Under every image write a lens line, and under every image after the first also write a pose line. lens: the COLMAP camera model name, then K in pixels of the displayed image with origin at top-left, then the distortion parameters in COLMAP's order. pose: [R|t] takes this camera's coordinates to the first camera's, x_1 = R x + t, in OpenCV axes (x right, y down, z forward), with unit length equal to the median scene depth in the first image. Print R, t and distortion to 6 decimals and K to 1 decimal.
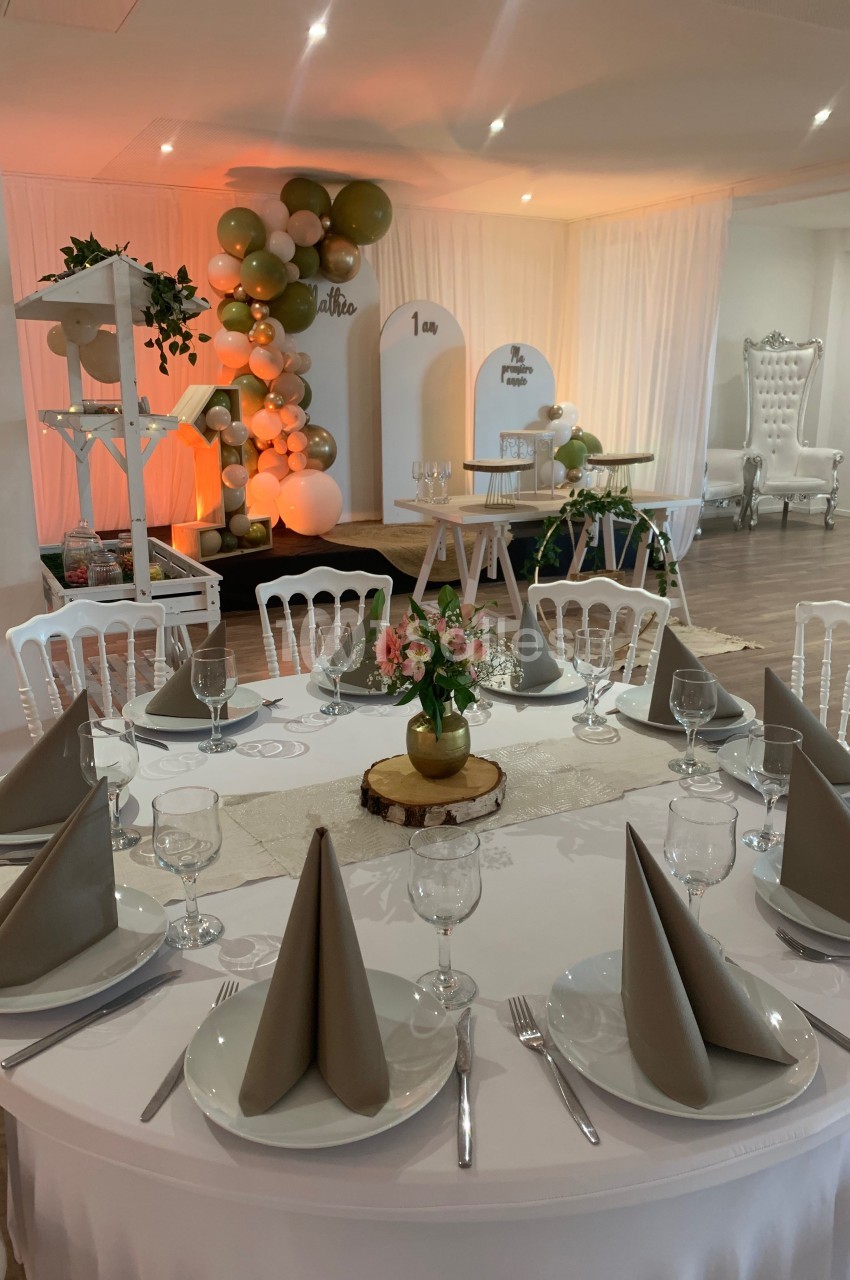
lens RADIAL K [[983.9, 0, 424.5], [0, 983.9, 657.8], [0, 0, 1]] dist [0.027901, -0.033290]
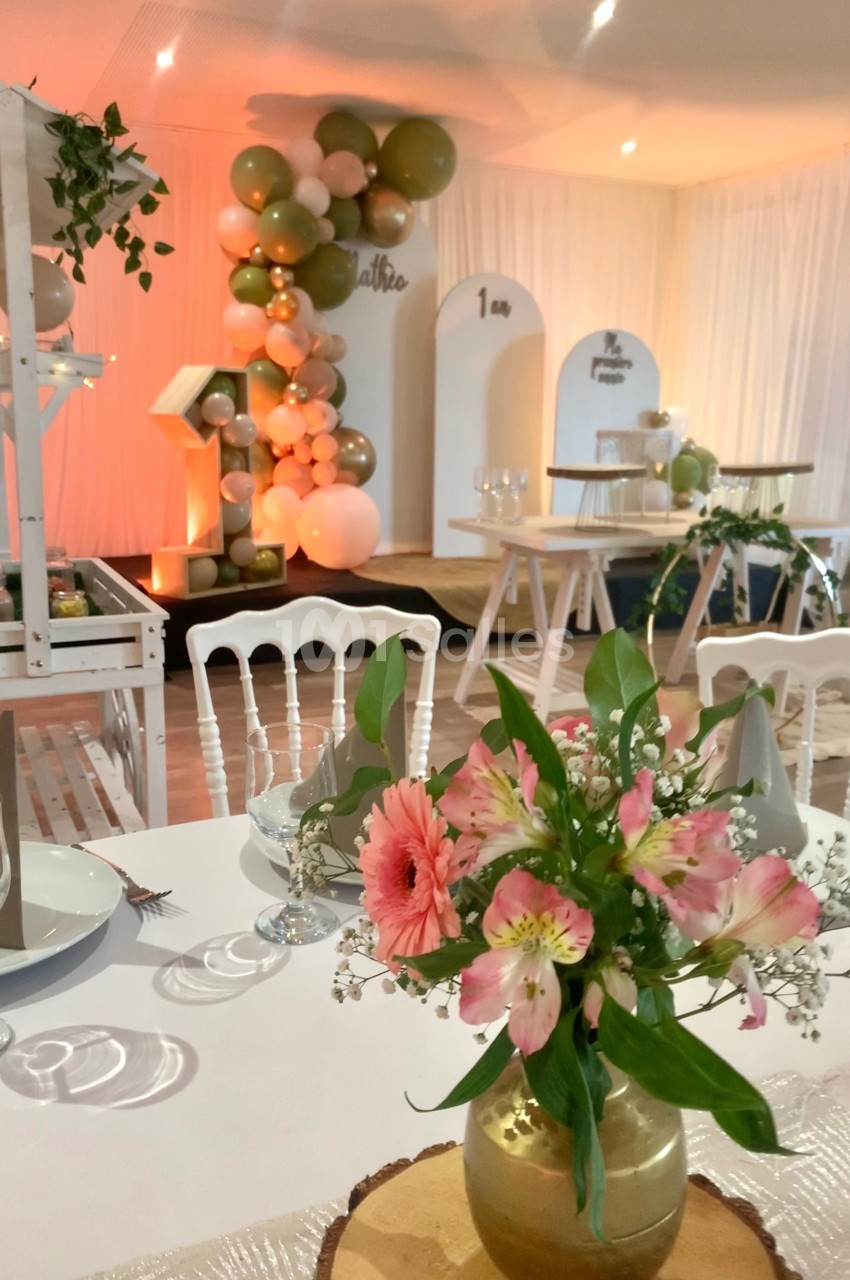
lens RADIAL K [[983.9, 0, 424.5], [0, 983.9, 657.8], [0, 0, 1]] dist [0.027901, -0.033290]
pose [[0.998271, 0.026916, -0.052247, -0.006924], [-0.029675, 0.998166, -0.052764, -0.017575], [0.050731, 0.054223, 0.997239, 0.254378]]
